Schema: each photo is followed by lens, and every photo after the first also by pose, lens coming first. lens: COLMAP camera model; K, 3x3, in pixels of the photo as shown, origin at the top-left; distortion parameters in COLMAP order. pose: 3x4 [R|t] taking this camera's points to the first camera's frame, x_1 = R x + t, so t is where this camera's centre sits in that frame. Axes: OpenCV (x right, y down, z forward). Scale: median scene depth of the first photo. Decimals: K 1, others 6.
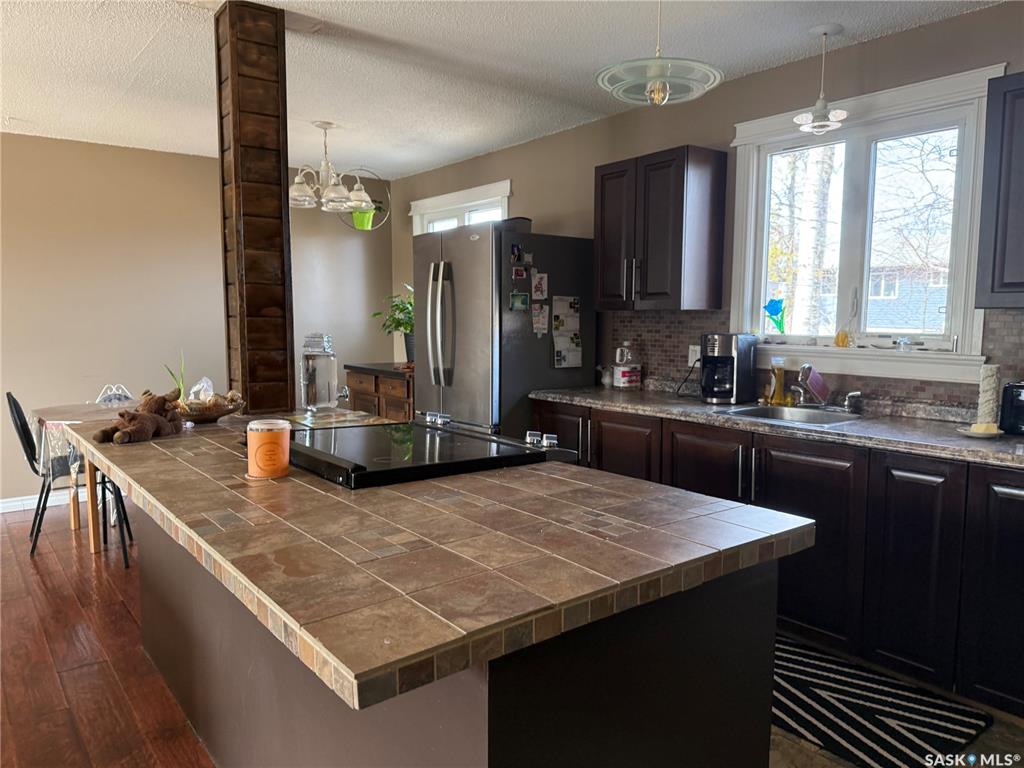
lens RADIAL K [[715.3, 0, 503.9], [0, 715.3, 388.6], [0, 0, 1]] dist [0.087632, -0.127545]
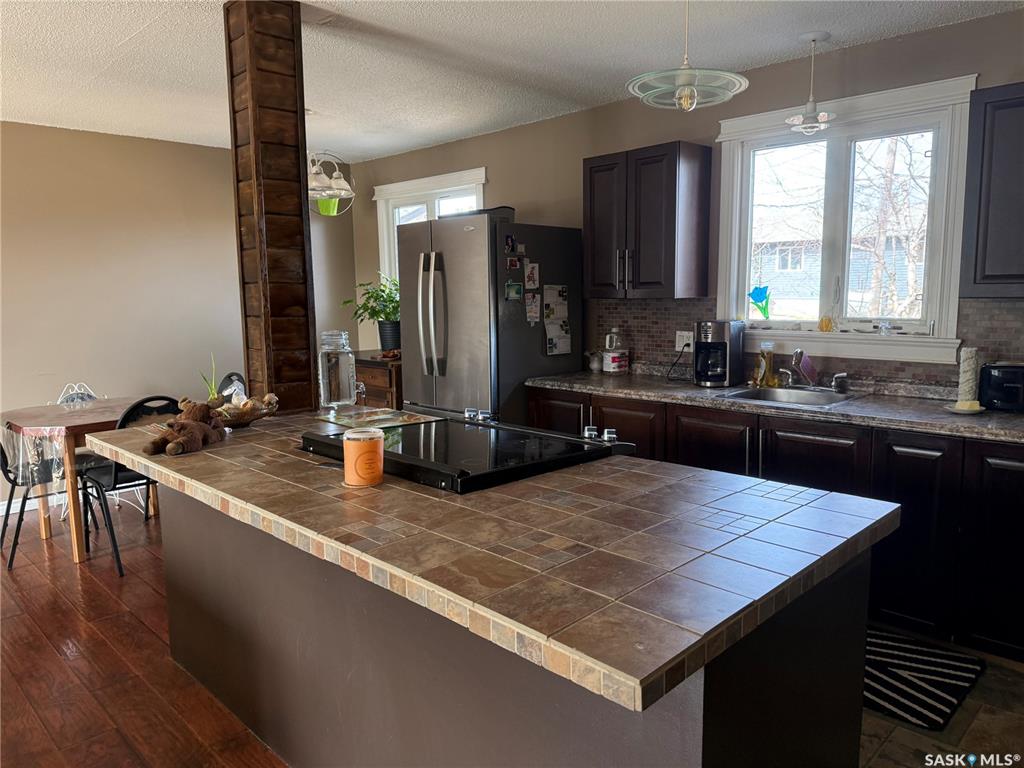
lens RADIAL K [[714.7, 0, 514.7], [0, 714.7, 382.0], [0, 0, 1]] dist [0.094543, -0.141414]
pose [[0.991661, -0.031468, 0.124974, -0.140660], [0.028377, 0.999247, 0.026443, -0.025584], [-0.125712, -0.022676, 0.991808, -0.017128]]
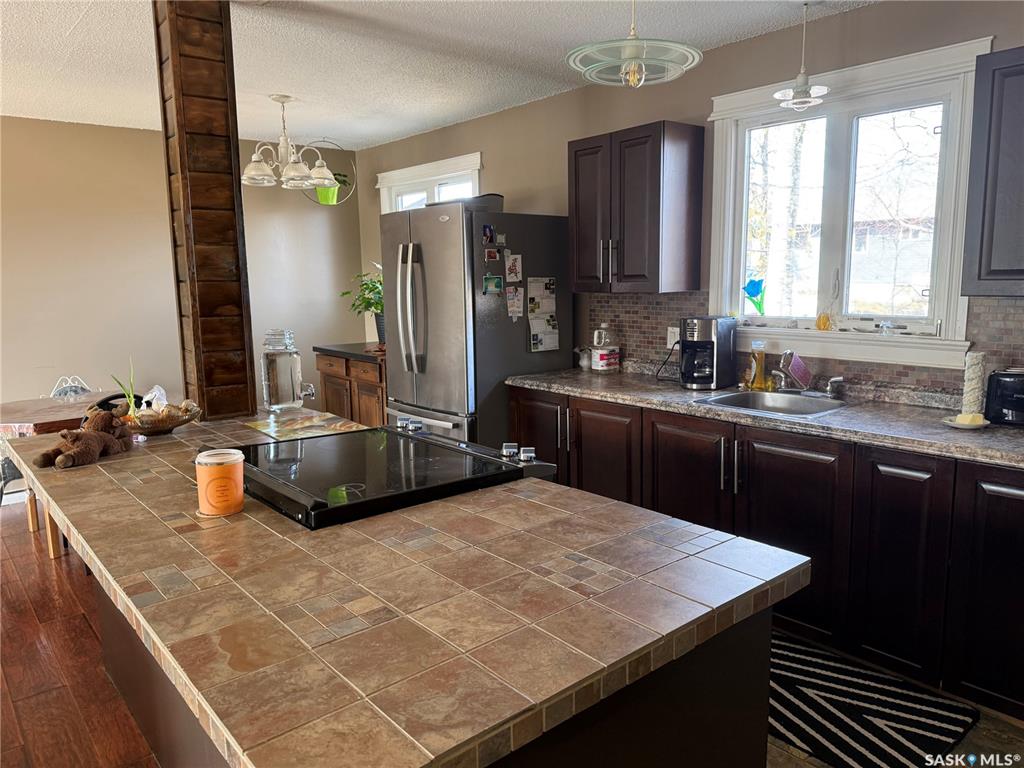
lens RADIAL K [[715.3, 0, 510.3], [0, 715.3, 380.0], [0, 0, 1]] dist [0.088584, -0.131233]
pose [[0.998897, -0.025699, 0.039303, 0.005103], [0.023963, 0.998743, 0.044036, -0.046244], [-0.040385, -0.043045, 0.998257, 0.042471]]
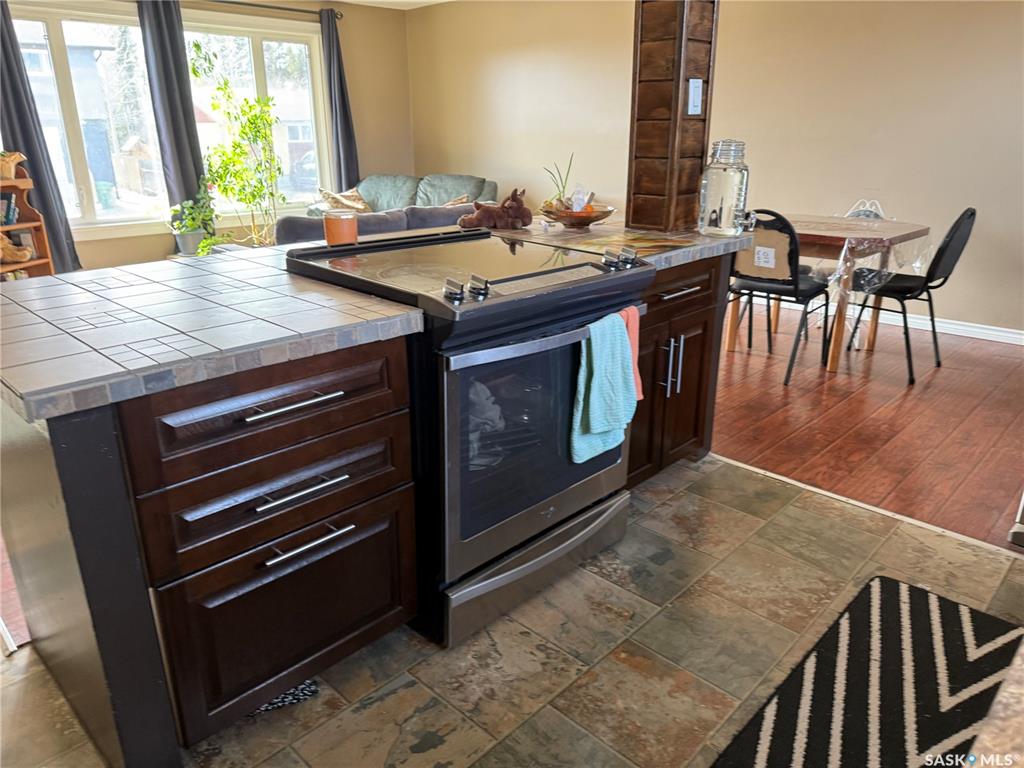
lens RADIAL K [[718.4, 0, 510.3], [0, 718.4, 378.0], [0, 0, 1]] dist [0.079792, -0.127411]
pose [[0.134624, 0.320365, -0.937679, 0.564628], [-0.096491, 0.946035, 0.309367, -0.053902], [0.986188, 0.048829, 0.158271, 0.652358]]
